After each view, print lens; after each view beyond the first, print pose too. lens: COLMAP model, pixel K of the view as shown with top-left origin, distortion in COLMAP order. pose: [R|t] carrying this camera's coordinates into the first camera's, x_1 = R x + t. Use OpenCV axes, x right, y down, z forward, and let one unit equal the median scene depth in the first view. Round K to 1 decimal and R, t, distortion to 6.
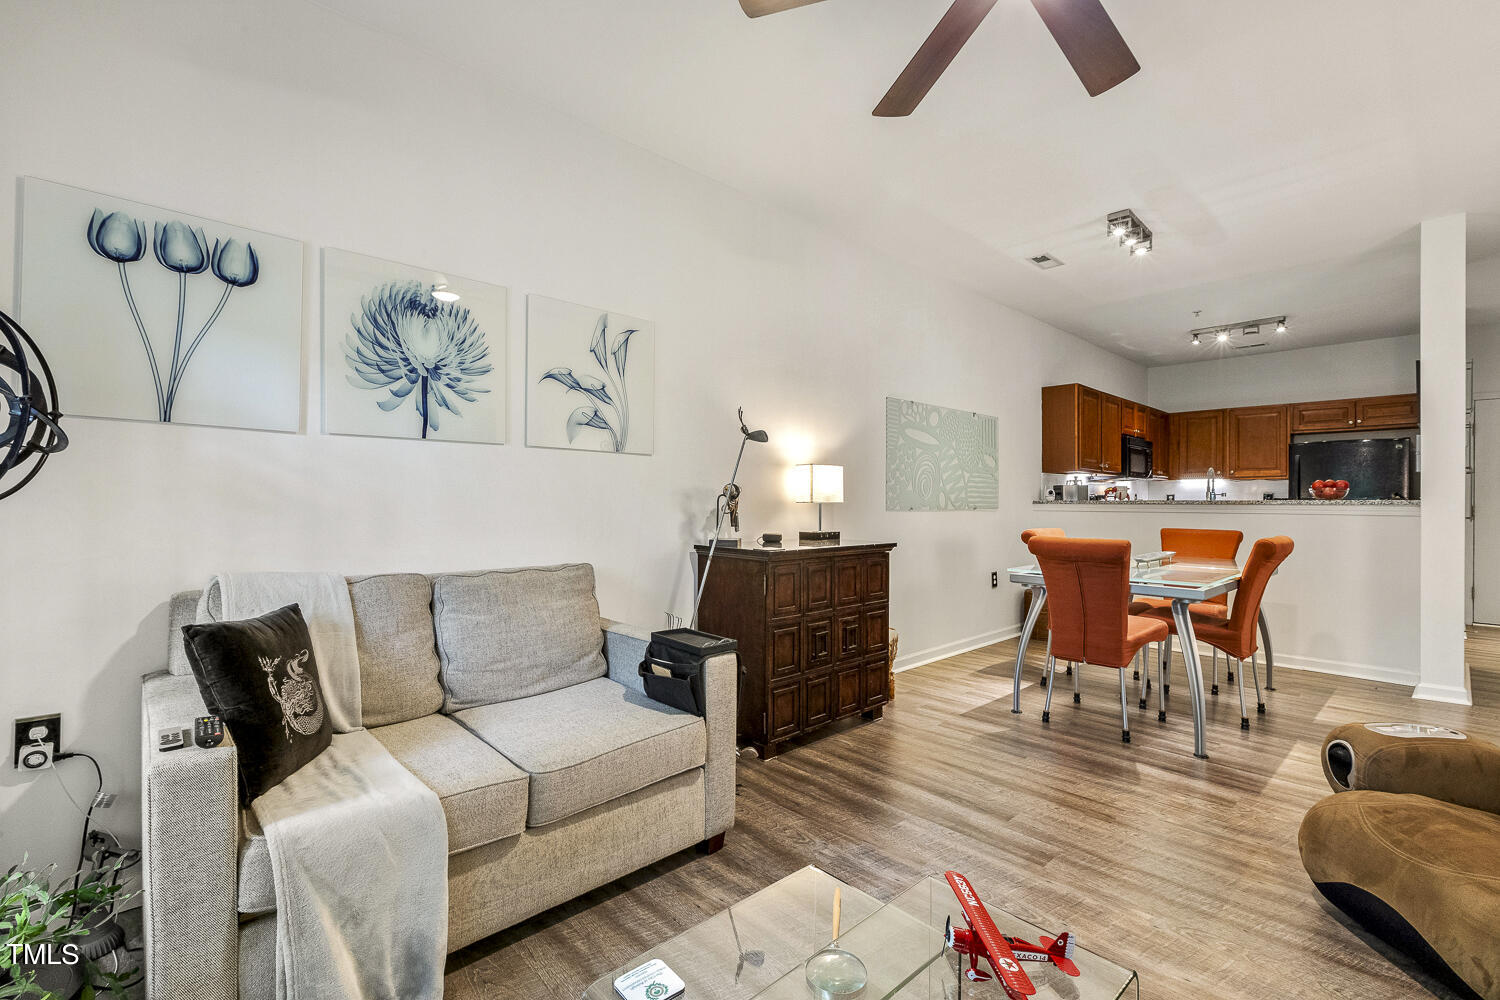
lens RADIAL K [[670.1, 0, 750.0], [0, 670.1, 500.0], [0, 0, 1]] dist [-0.000935, -0.000209]
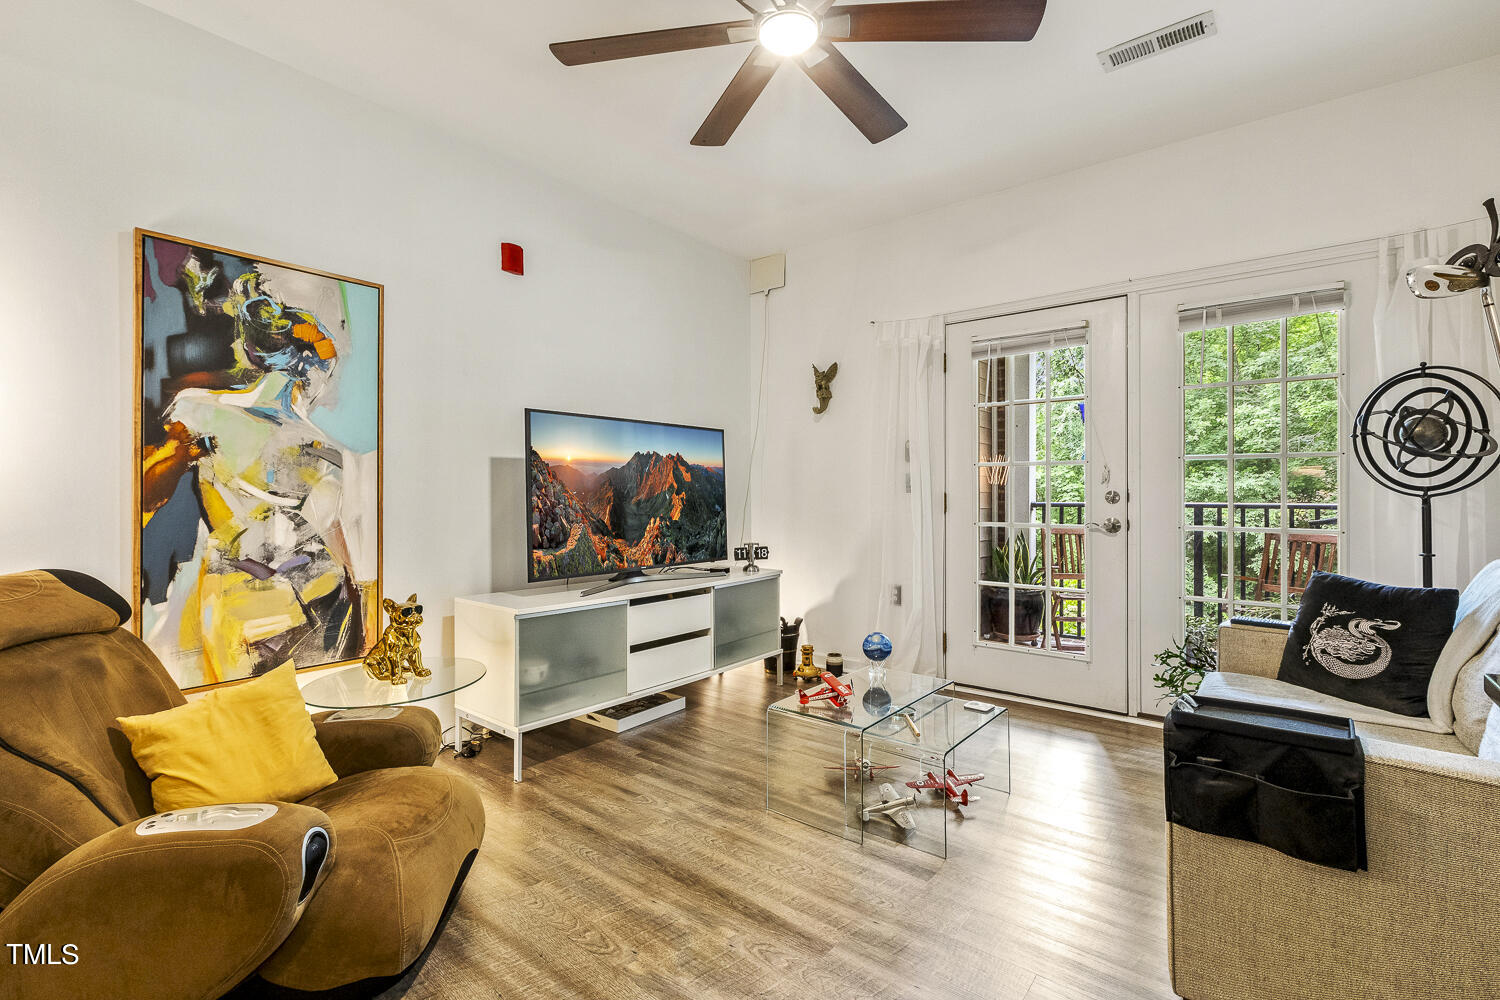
lens RADIAL K [[677.4, 0, 747.8], [0, 677.4, 491.0], [0, 0, 1]] dist [0.001241, 0.000200]
pose [[-0.990458, 0.000156, -0.137818, 0.289715], [0.000503, 0.999997, -0.002481, 0.000770], [0.137817, -0.002527, -0.990455, 0.974470]]
